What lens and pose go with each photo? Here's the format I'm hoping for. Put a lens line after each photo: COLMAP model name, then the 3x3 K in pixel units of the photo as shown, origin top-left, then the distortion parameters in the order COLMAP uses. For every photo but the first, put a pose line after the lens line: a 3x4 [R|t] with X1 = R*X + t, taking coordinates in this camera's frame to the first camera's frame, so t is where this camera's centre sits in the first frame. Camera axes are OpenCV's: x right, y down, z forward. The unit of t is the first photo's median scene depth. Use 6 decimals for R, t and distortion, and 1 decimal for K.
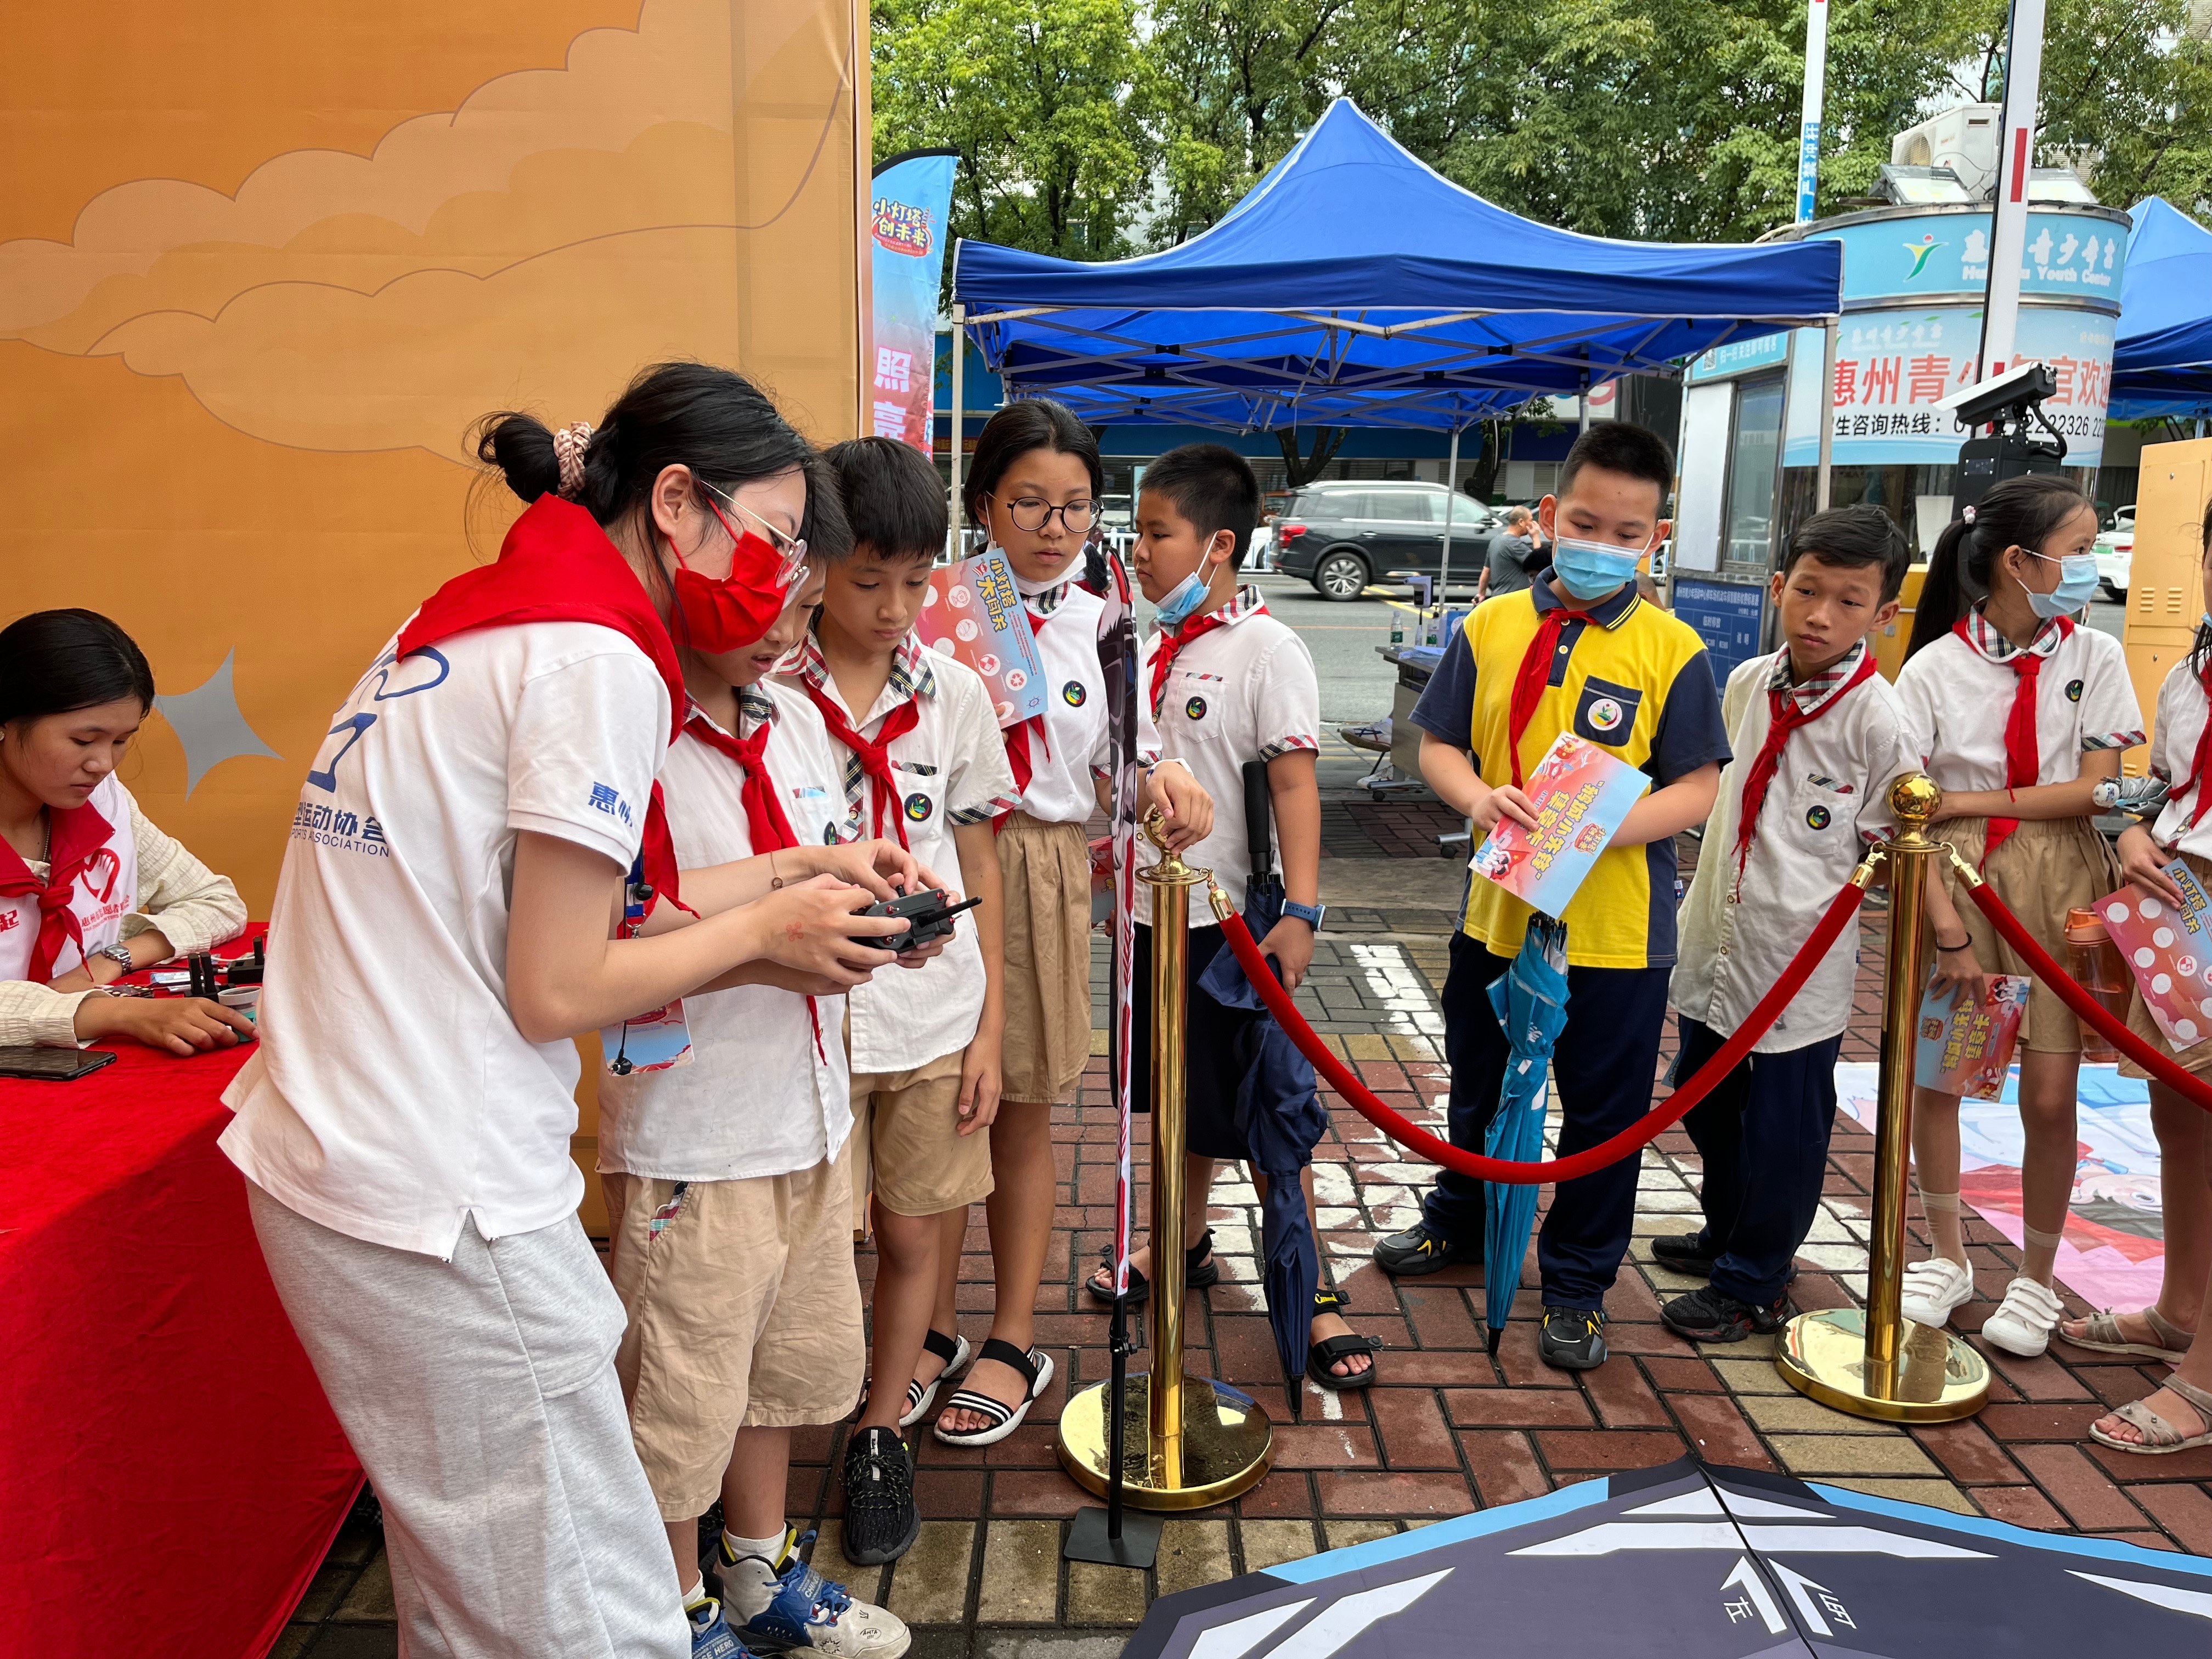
lens RADIAL K [[1664.8, 0, 1090.6], [0, 1664.8, 844.7], [0, 0, 1]] dist [0.068133, -0.088453]
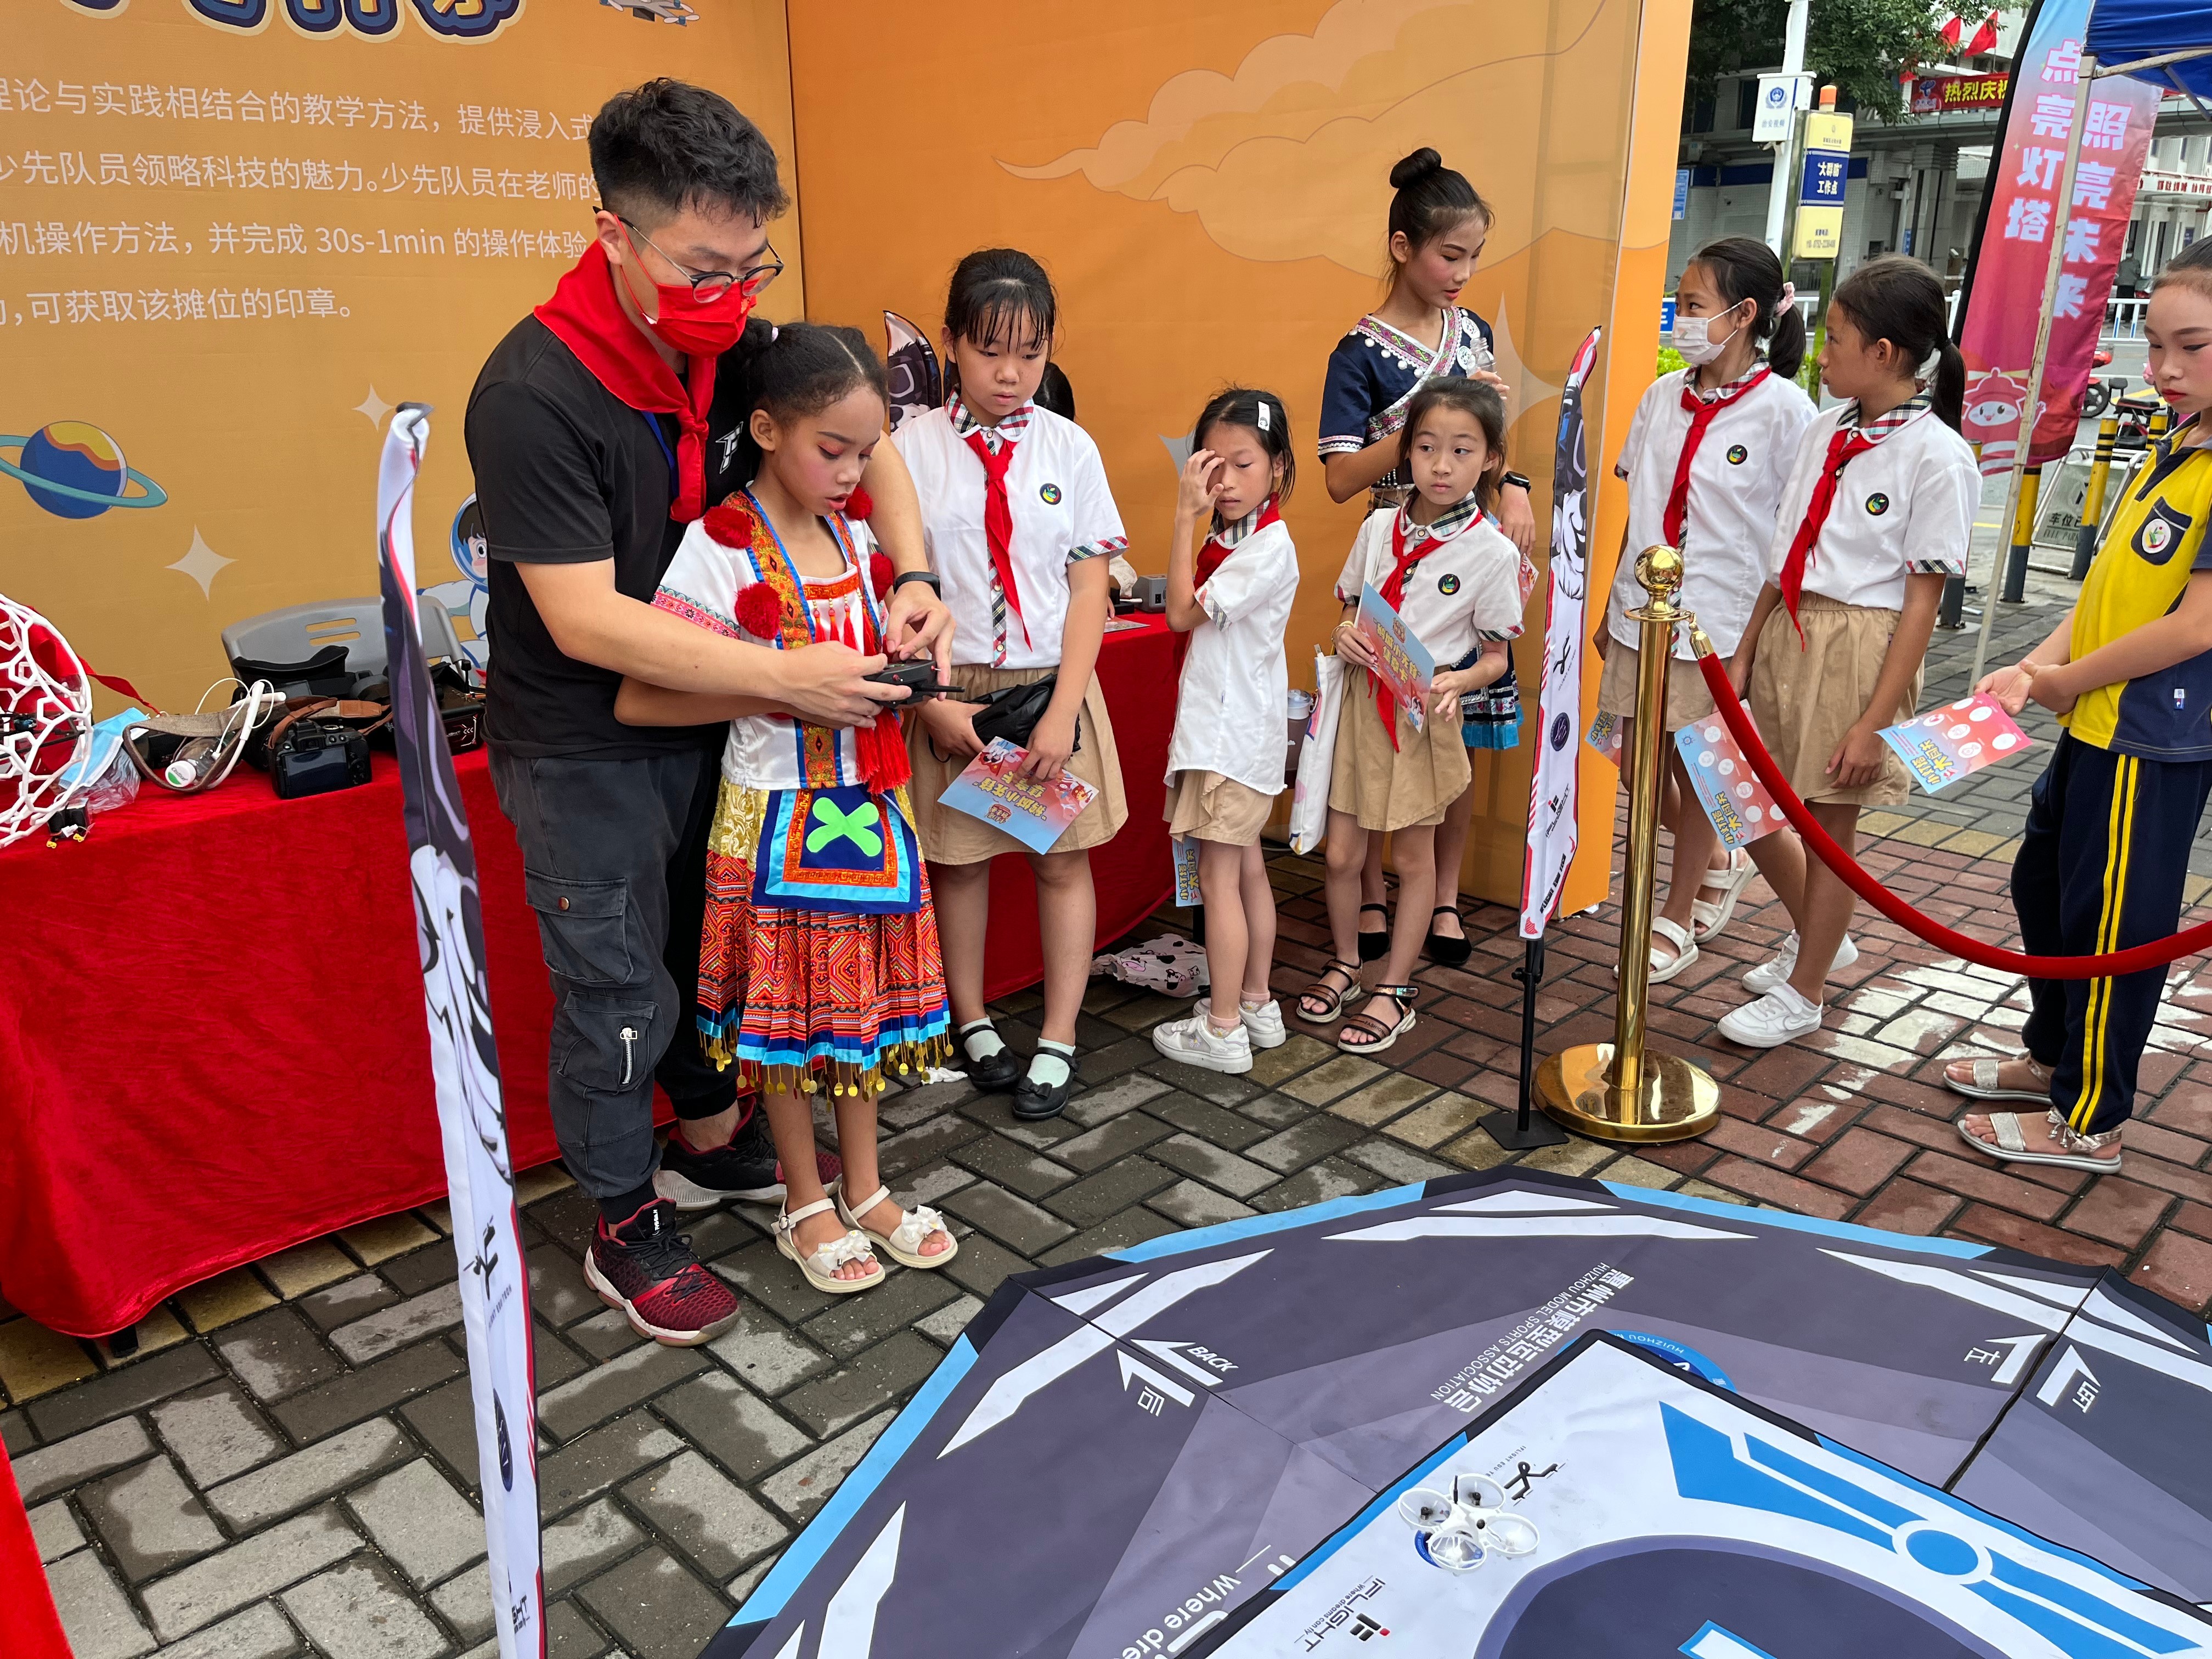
lens RADIAL K [[1643.5, 0, 1108.3], [0, 1643.5, 836.5], [0, 0, 1]] dist [0.061322, -0.103253]
pose [[0.710572, 0.201751, -0.674080, 0.483284], [-0.116713, 0.978535, 0.169843, 0.014254], [0.693877, -0.042012, 0.718867, -0.093763]]
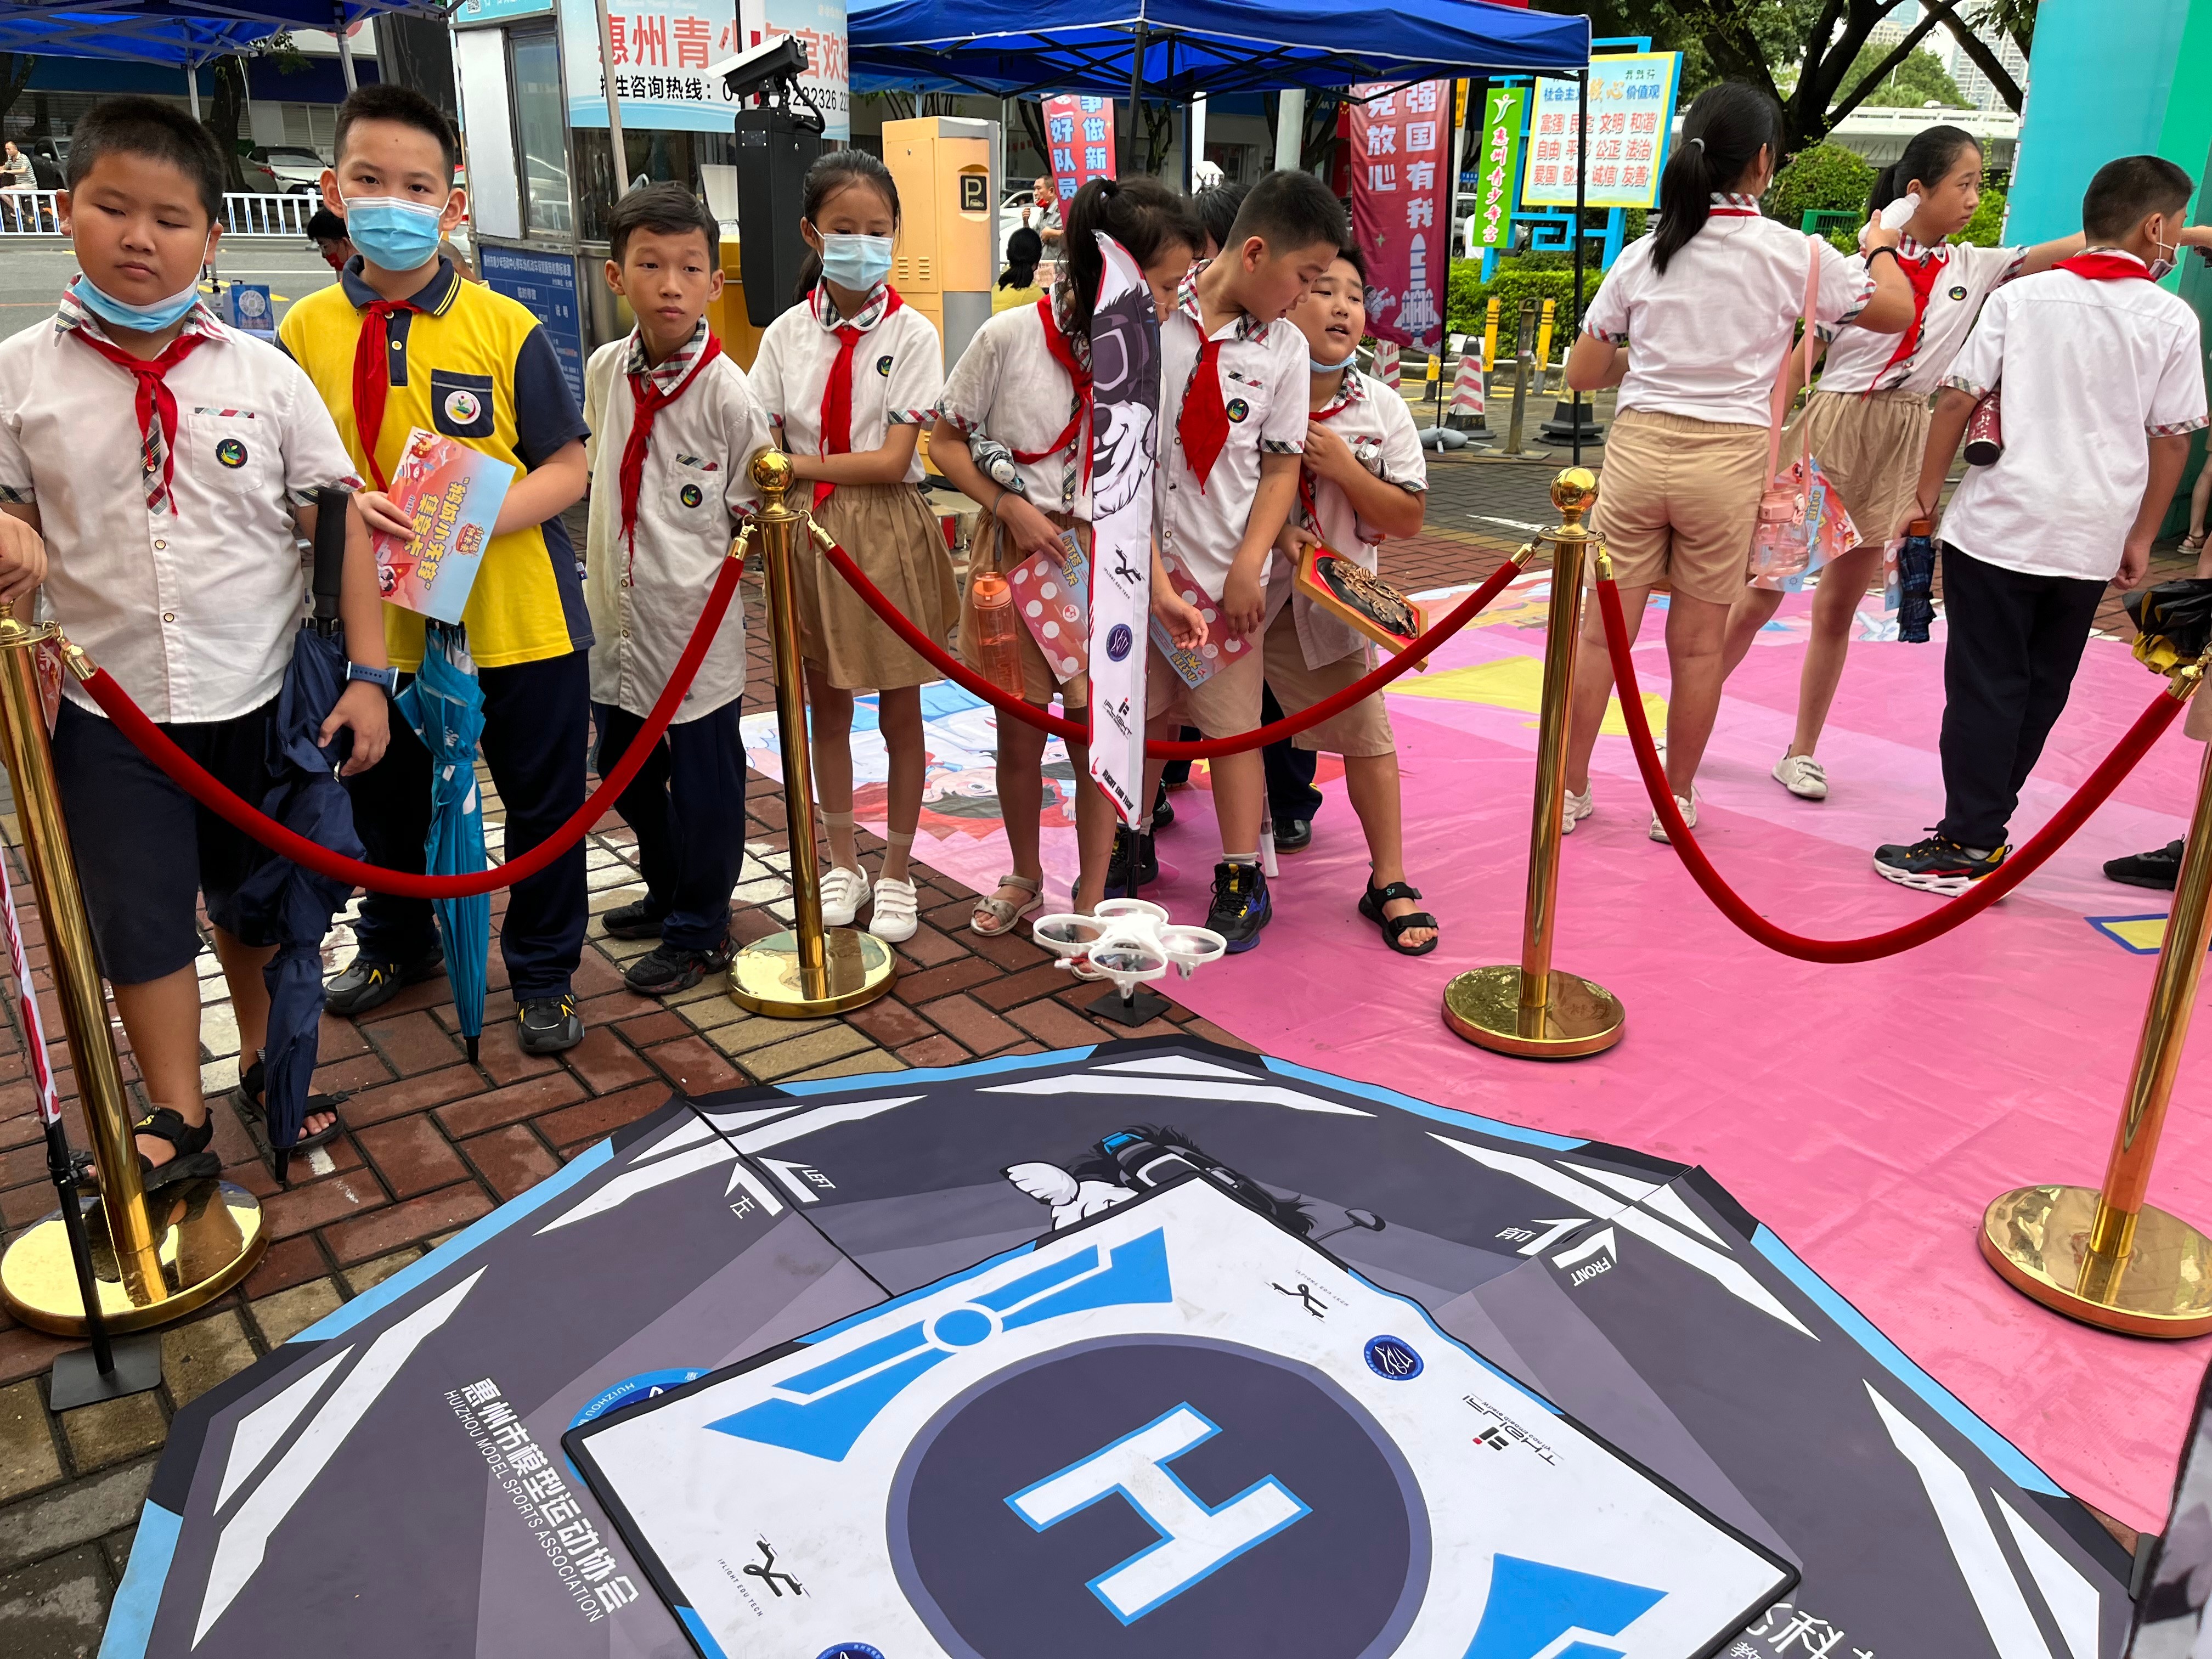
lens RADIAL K [[1664.8, 0, 1090.6], [0, 1664.8, 844.7], [0, 0, 1]] dist [0.068133, -0.088453]
pose [[0.785106, -0.213084, 0.581553, -0.030438], [0.101264, 0.970483, 0.218881, -0.008489], [-0.611027, -0.112954, 0.783510, -0.007212]]
